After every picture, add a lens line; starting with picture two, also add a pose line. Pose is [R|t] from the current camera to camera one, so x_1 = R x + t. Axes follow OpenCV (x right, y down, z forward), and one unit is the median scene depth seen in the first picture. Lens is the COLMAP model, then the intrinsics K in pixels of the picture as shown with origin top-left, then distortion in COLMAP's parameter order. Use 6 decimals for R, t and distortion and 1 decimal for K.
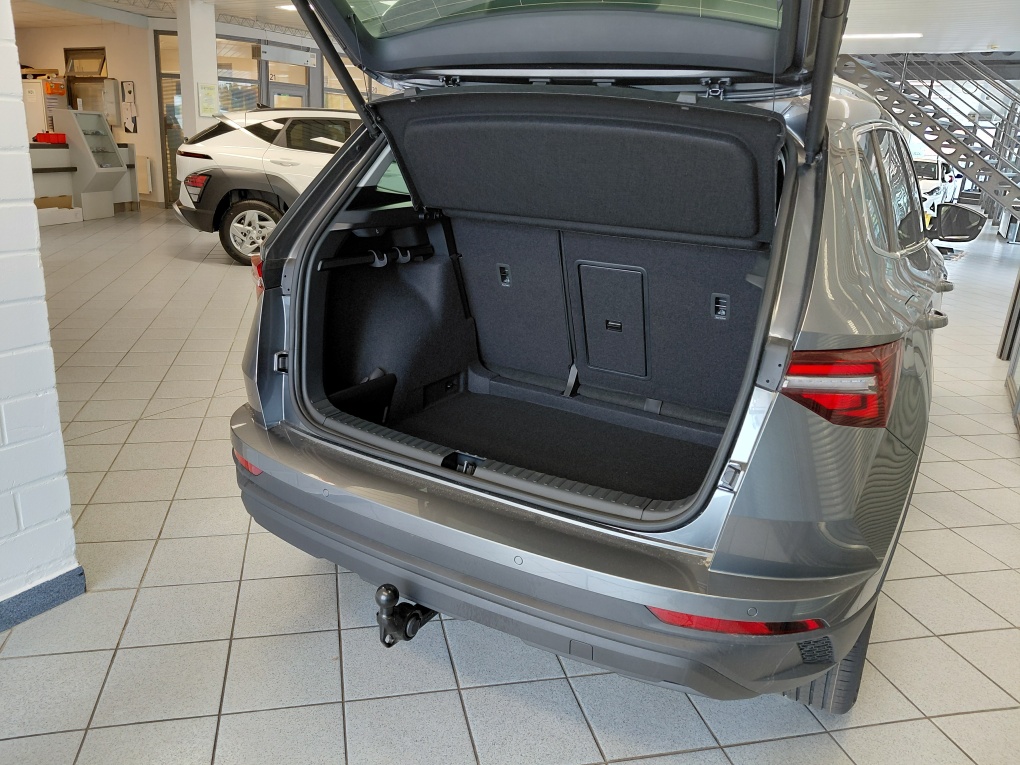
lens RADIAL K [[745.8, 0, 496.5], [0, 745.8, 377.6], [0, 0, 1]] dist [0.032674, -0.052704]
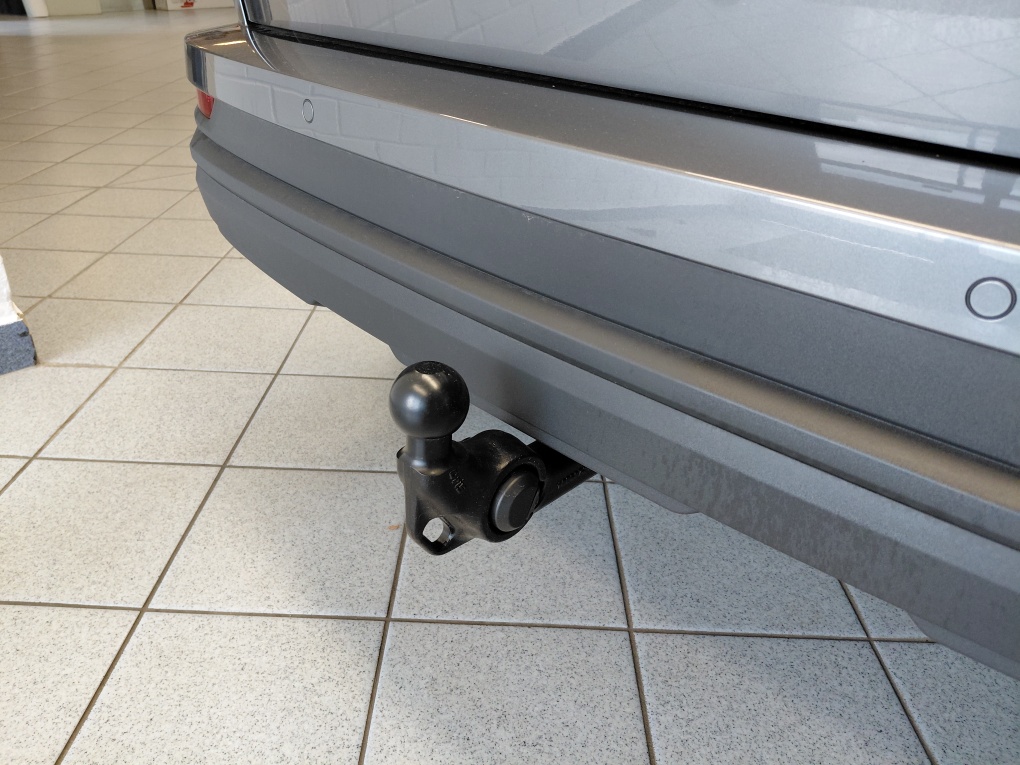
lens RADIAL K [[757.0, 0, 495.1], [0, 757.0, 377.3], [0, 0, 1]] dist [0.081017, -0.157480]
pose [[0.969151, 0.099359, -0.225554, -0.042176], [-0.053386, 0.978043, 0.201452, 0.178682], [0.240618, -0.183196, 0.953175, 0.583165]]
